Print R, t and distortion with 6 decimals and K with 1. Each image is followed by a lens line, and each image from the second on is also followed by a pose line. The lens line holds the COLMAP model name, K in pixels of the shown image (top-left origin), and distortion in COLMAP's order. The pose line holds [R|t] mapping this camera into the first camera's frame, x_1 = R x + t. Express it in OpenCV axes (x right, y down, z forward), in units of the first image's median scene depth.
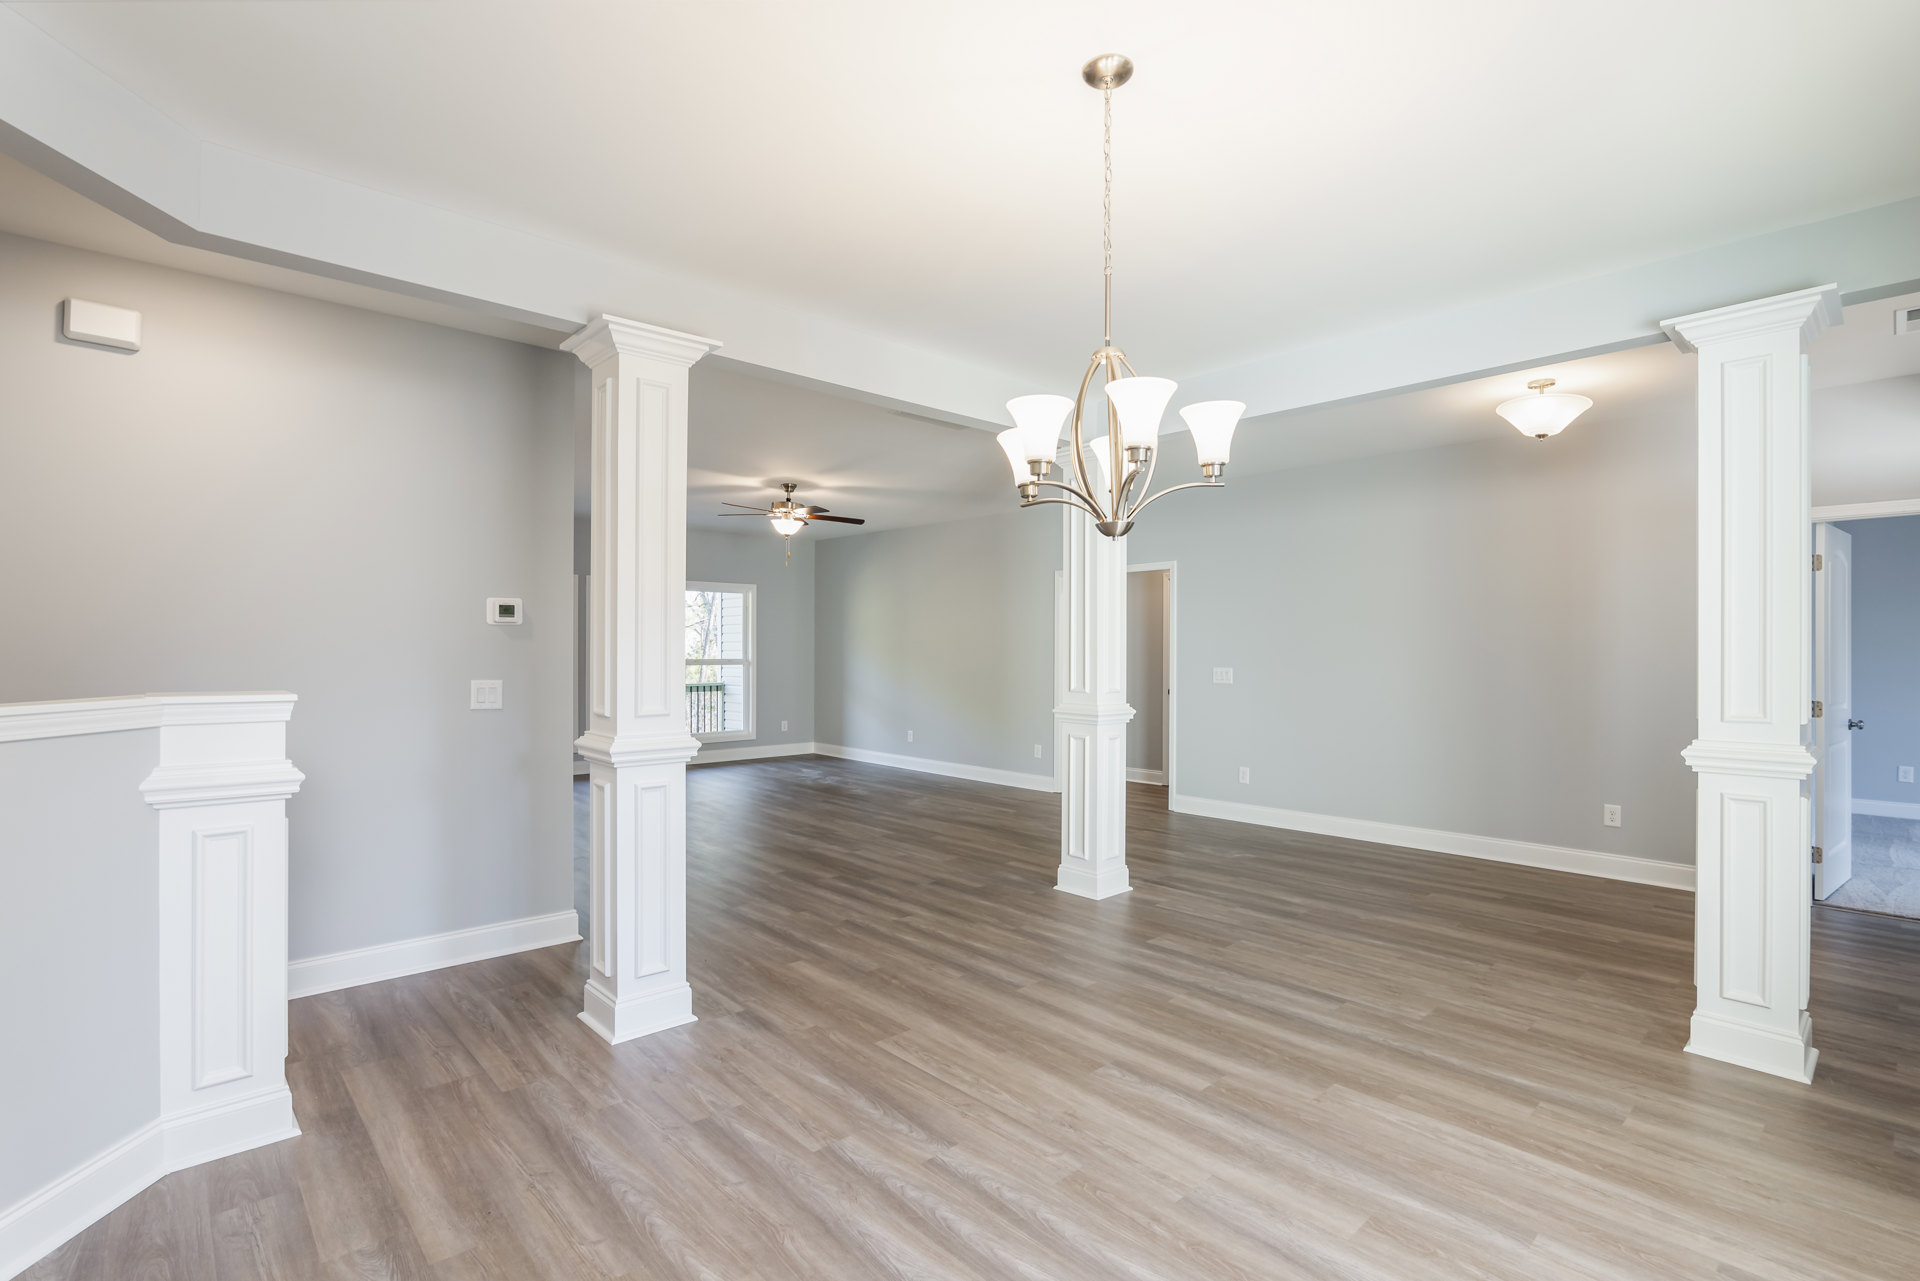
lens RADIAL K [[903.3, 0, 962.9], [0, 903.3, 639.6], [0, 0, 1]] dist [-0.019255, 0.003818]
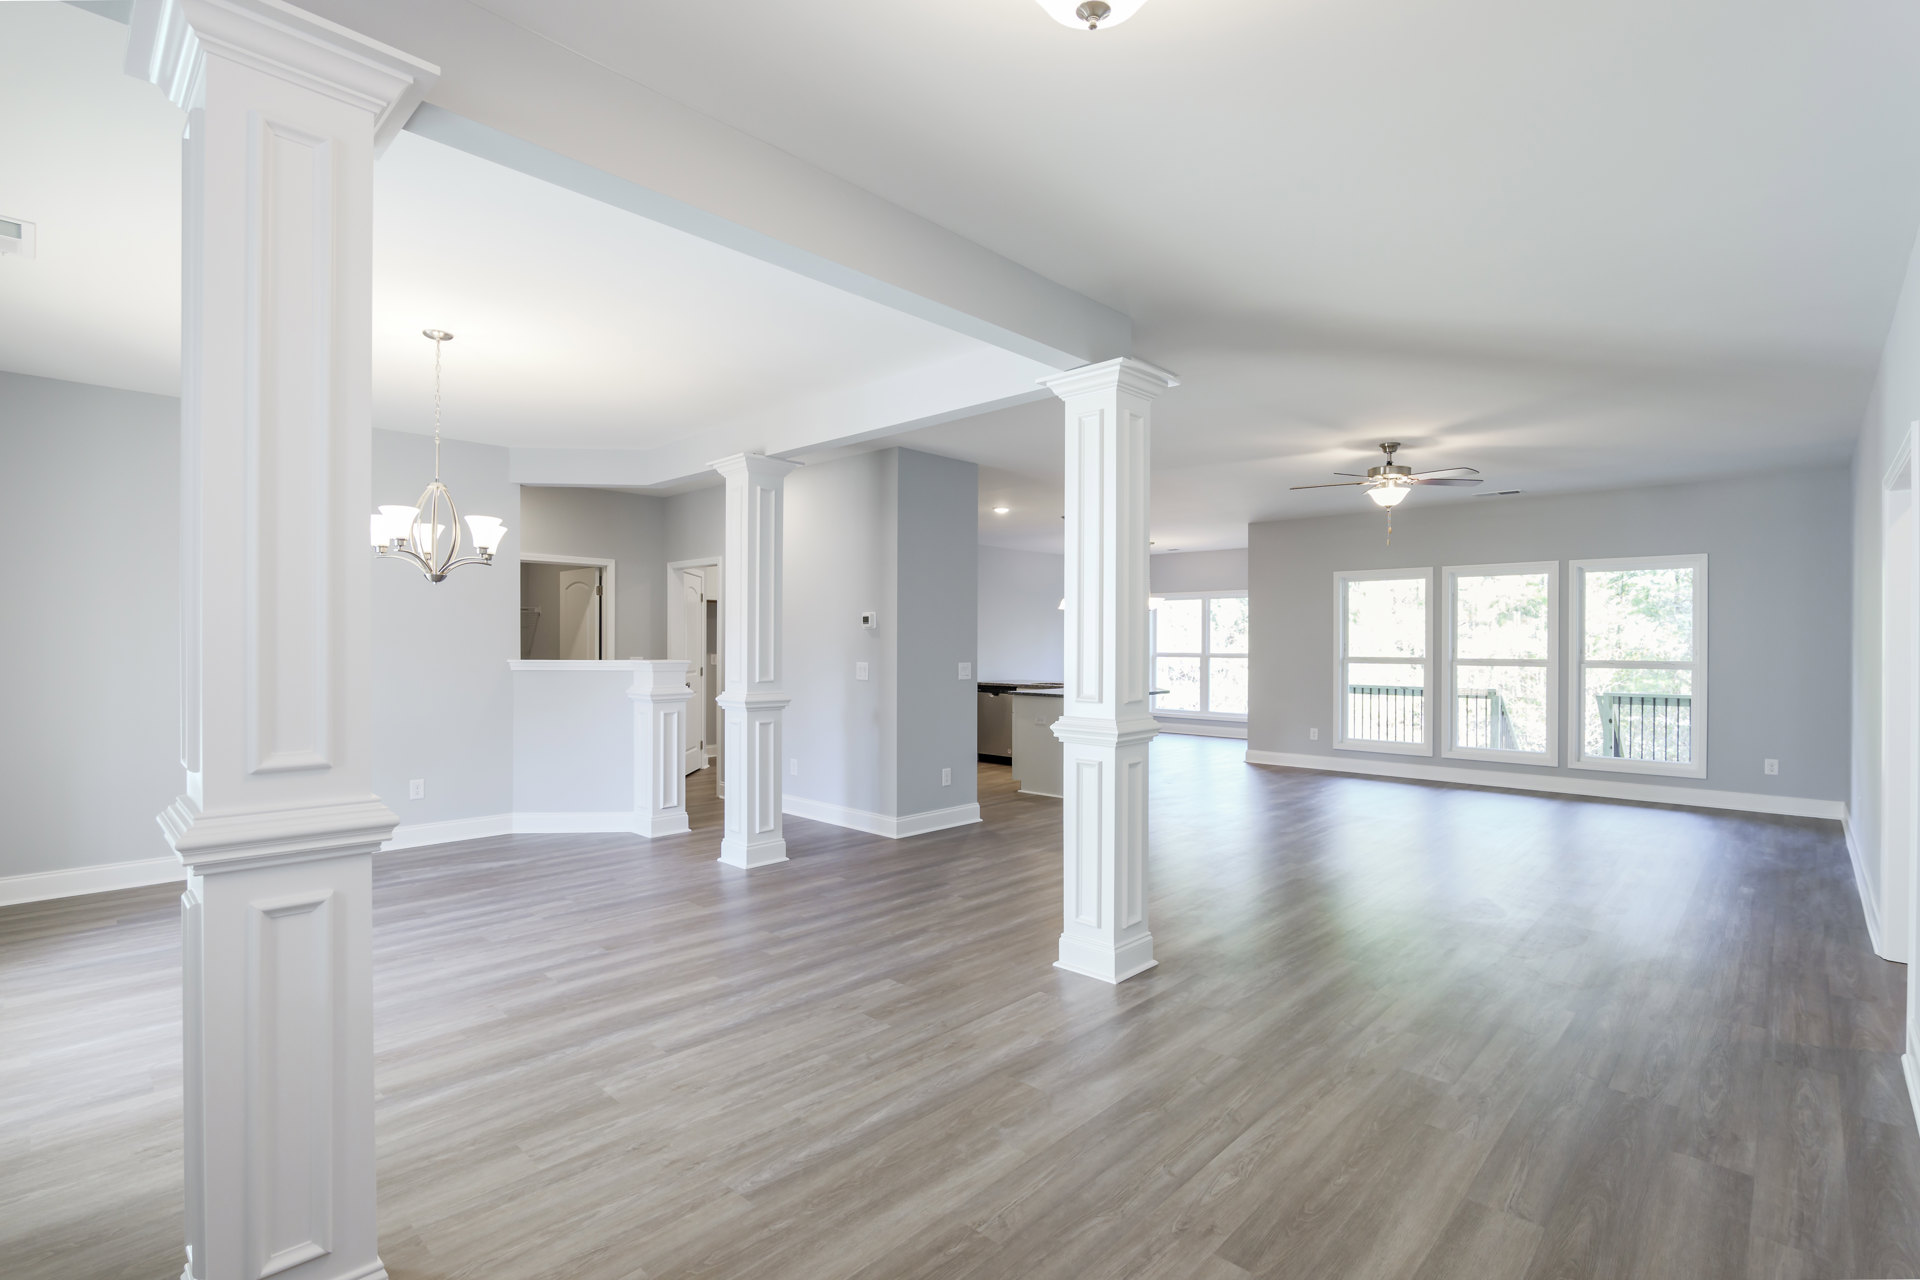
lens RADIAL K [[903.3, 0, 944.9], [0, 903.3, 636.0], [0, 0, 1]] dist [-0.019255, 0.003818]
pose [[0.046362, -0.011112, -0.998863, 1.140838], [0.006543, 0.999920, -0.010820, 0.015898], [0.998903, -0.006034, 0.046431, 1.078449]]
